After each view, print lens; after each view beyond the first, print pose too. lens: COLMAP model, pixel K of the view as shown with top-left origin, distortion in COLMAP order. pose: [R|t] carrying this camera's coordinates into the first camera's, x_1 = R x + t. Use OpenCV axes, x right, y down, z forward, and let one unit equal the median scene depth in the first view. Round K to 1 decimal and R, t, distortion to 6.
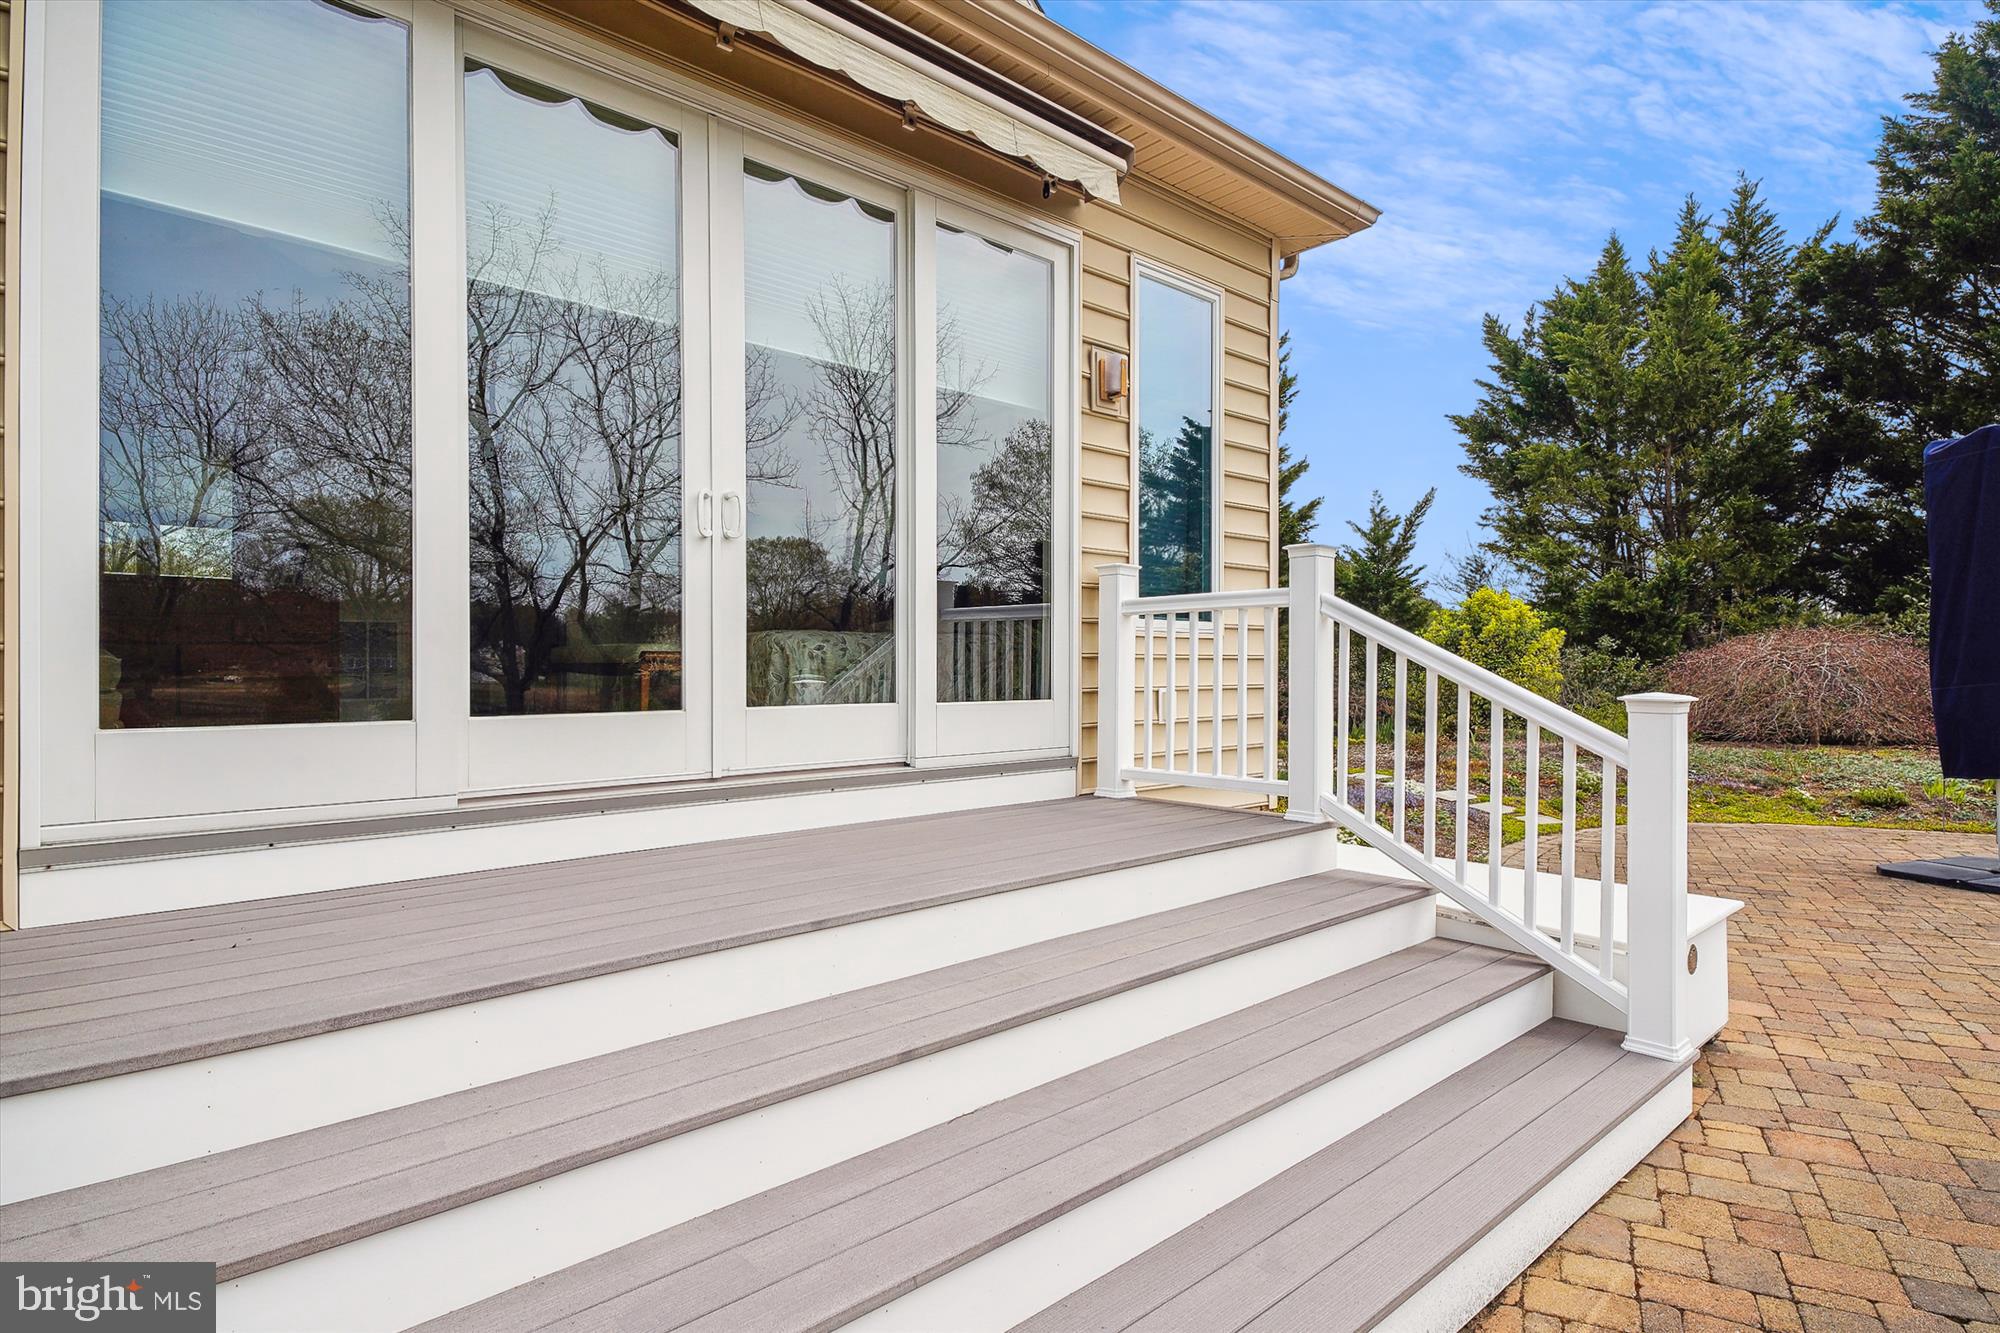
lens RADIAL K [[1043.2, 0, 1007.5], [0, 1043.2, 628.7], [0, 0, 1]] dist [-0.007543, 0.000628]
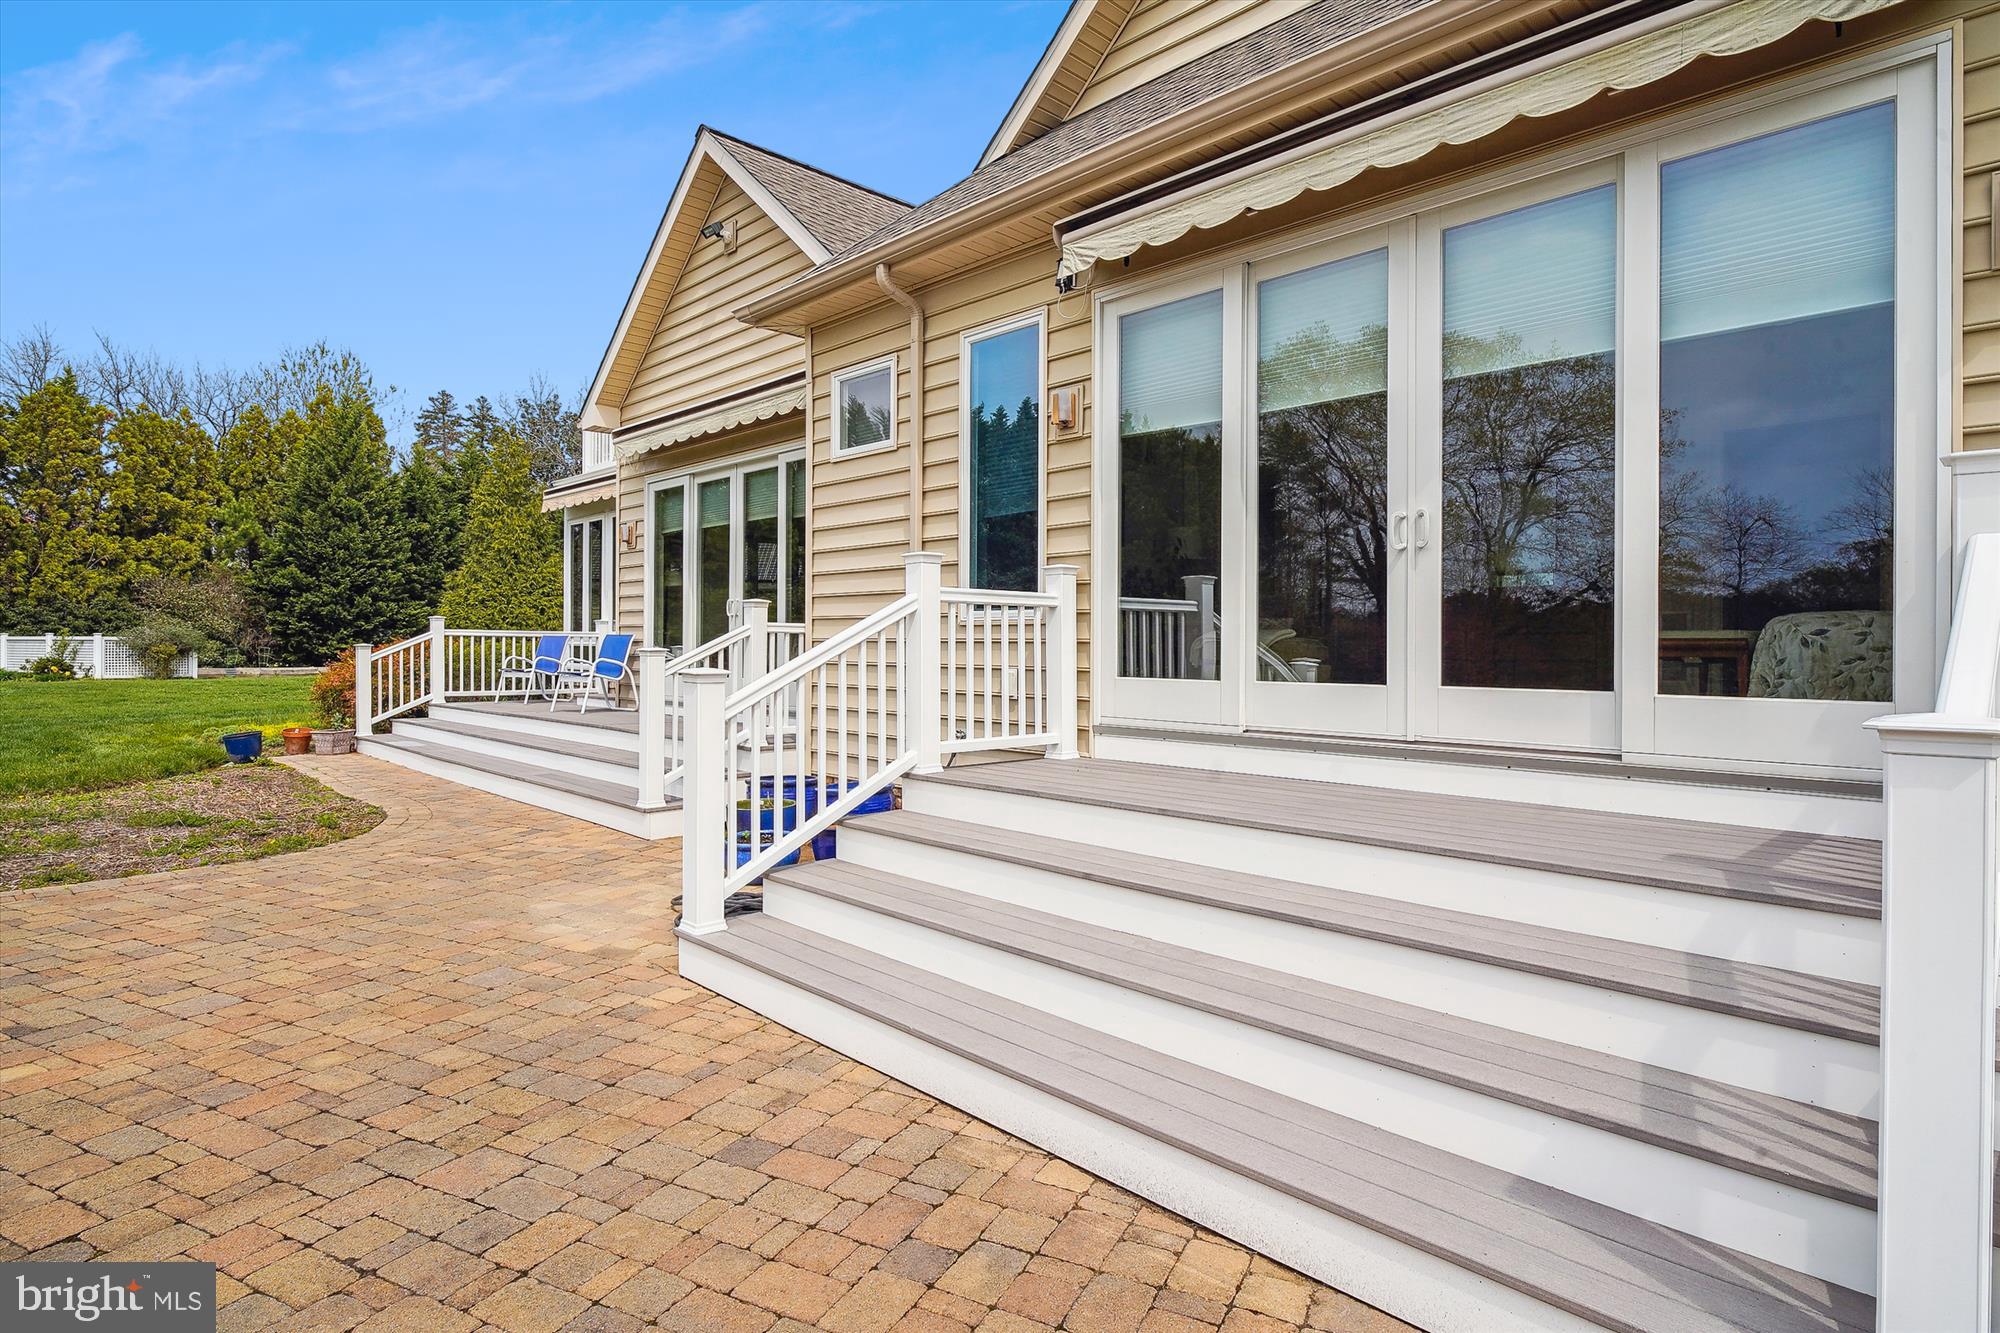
lens RADIAL K [[1043.2, 0, 1007.5], [0, 1043.2, 628.7], [0, 0, 1]] dist [-0.007543, 0.000628]
pose [[0.065550, -0.004355, -0.997840, 0.912200], [0.029530, 0.999561, -0.002422, -0.002955], [0.997412, -0.029307, 0.065650, 0.424905]]
